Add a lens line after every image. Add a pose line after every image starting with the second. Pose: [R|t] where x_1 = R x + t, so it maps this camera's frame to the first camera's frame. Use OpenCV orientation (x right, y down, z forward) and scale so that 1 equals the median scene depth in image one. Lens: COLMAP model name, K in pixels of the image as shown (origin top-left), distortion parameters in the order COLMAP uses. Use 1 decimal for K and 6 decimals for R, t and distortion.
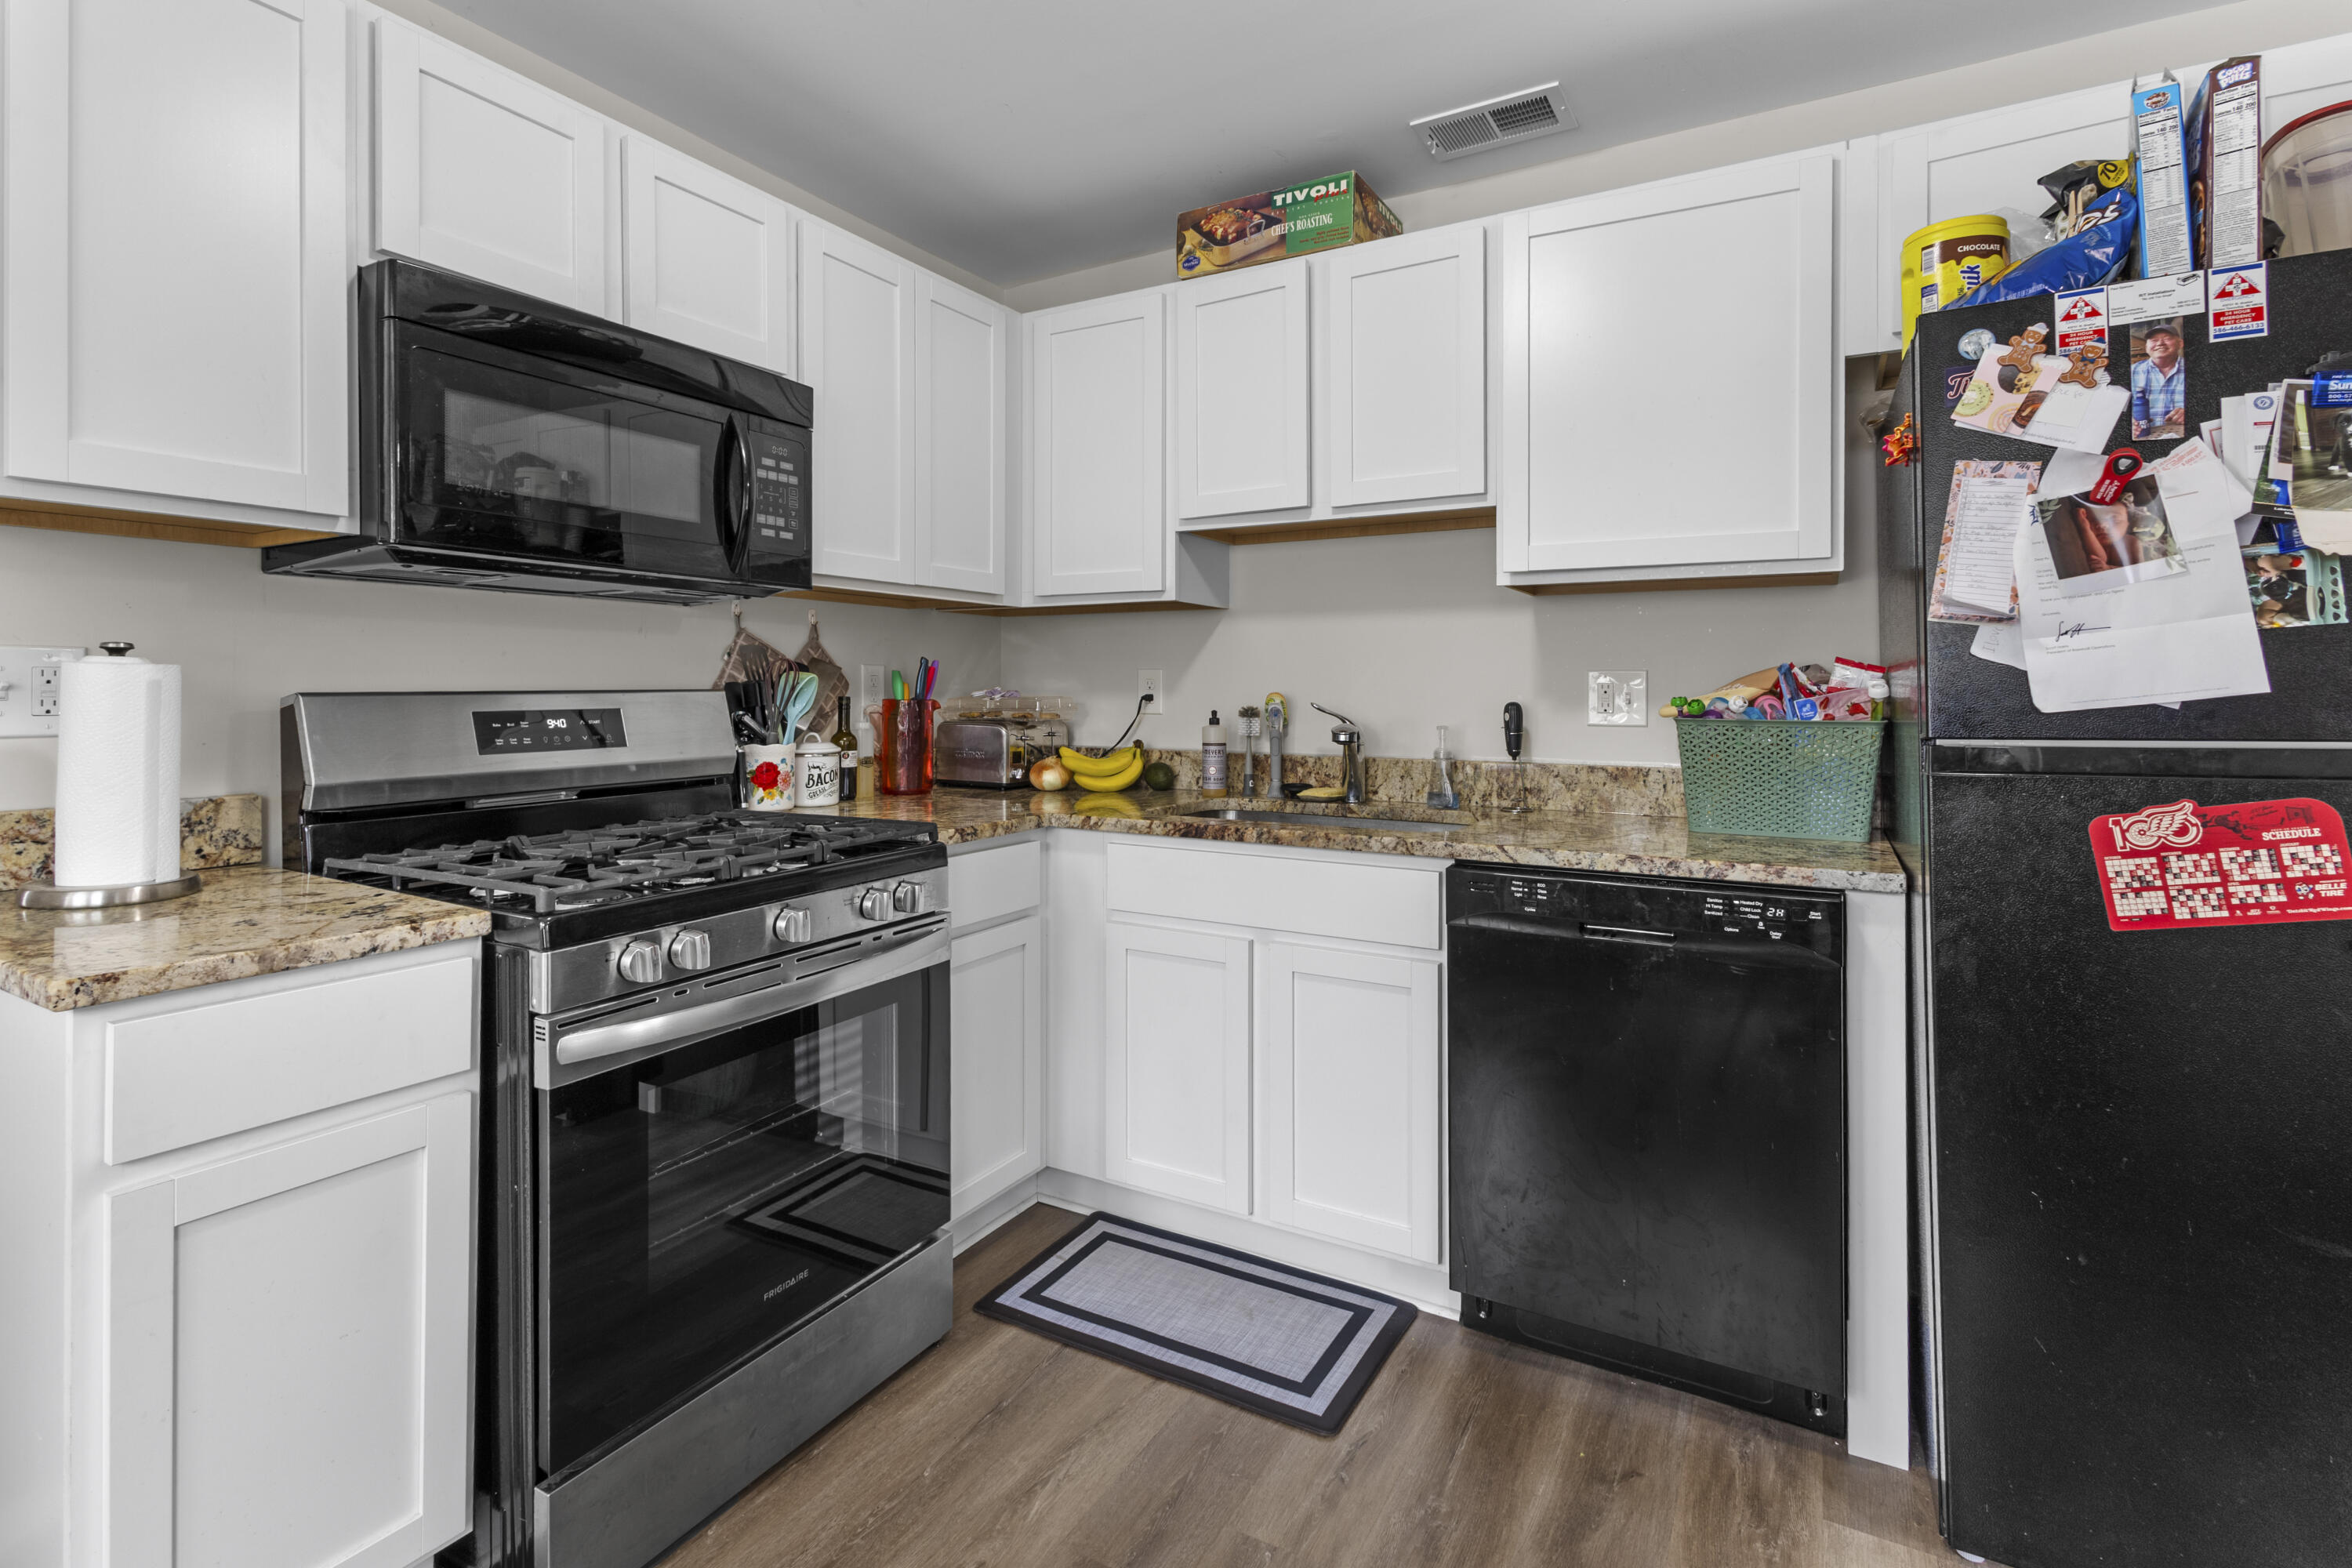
lens RADIAL K [[1094.3, 0, 1185.5], [0, 1094.3, 699.1], [0, 0, 1]] dist [0.011227, -0.003876]
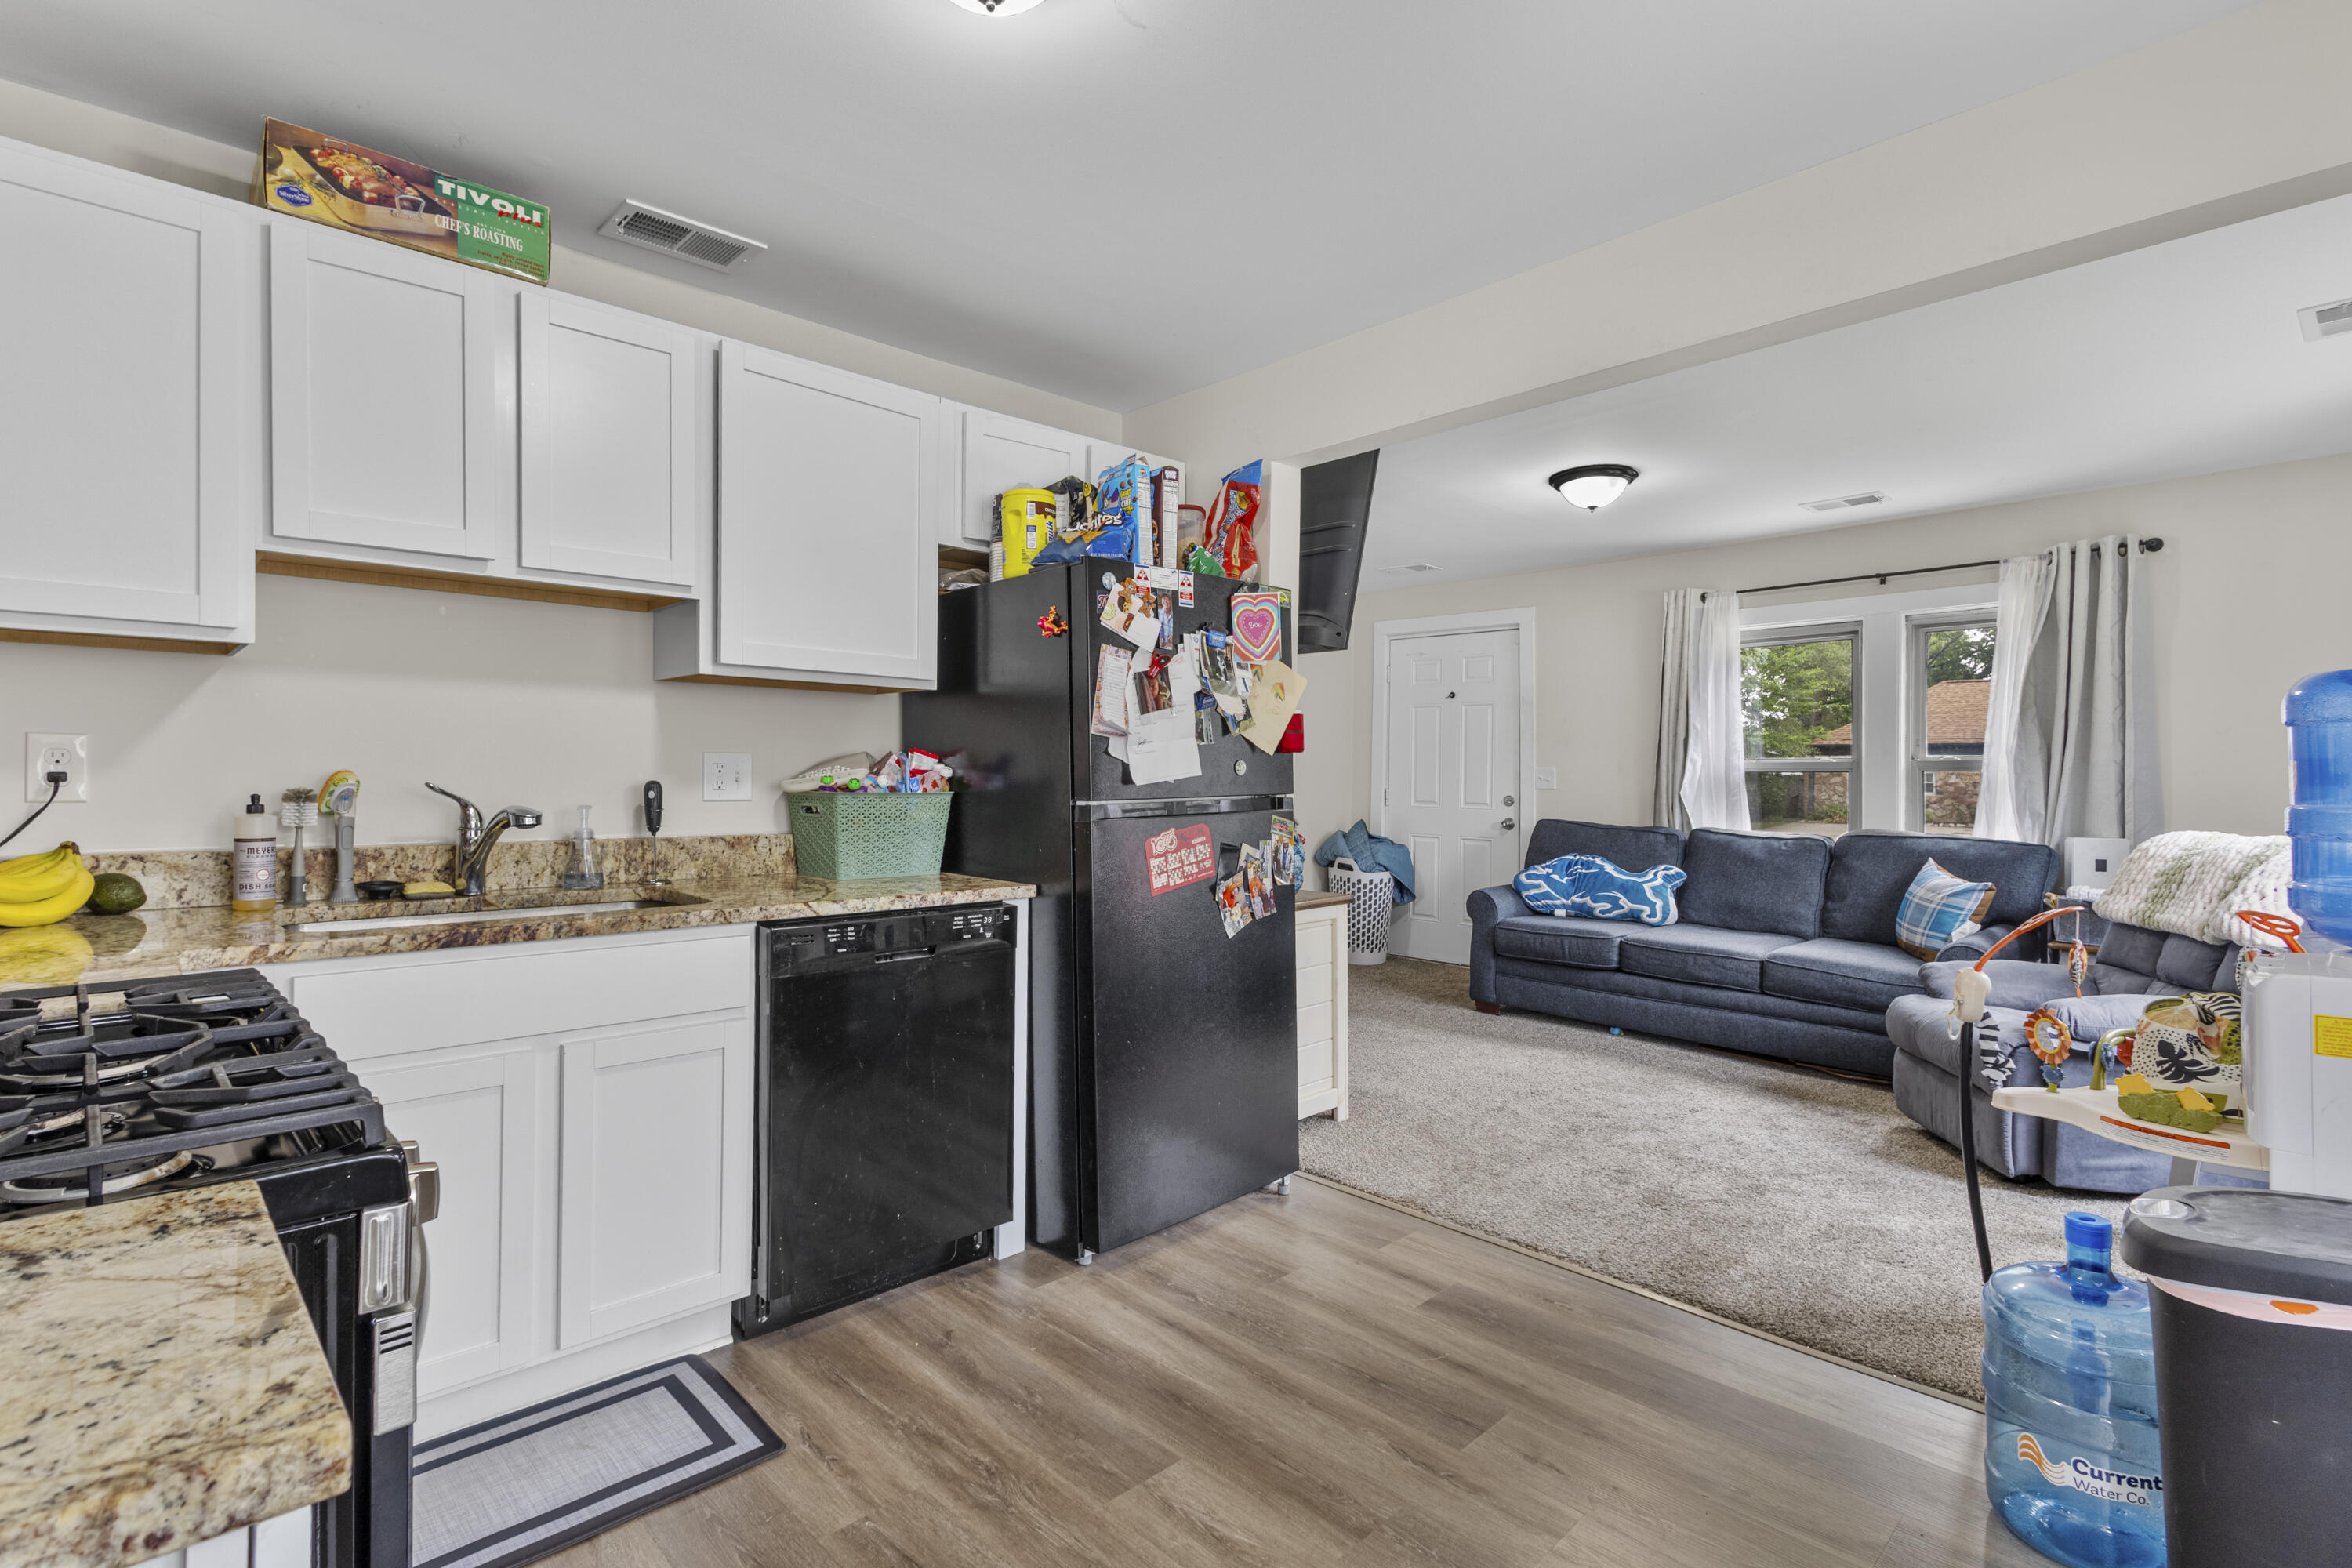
lens RADIAL K [[1094.3, 0, 1151.6], [0, 1094.3, 784.4], [0, 0, 1]] dist [0.011227, -0.003876]
pose [[0.311464, -0.010284, 0.950202, -0.720748], [-0.001507, 0.999935, 0.011316, -0.007693], [-0.950257, -0.004957, 0.311428, 0.282311]]
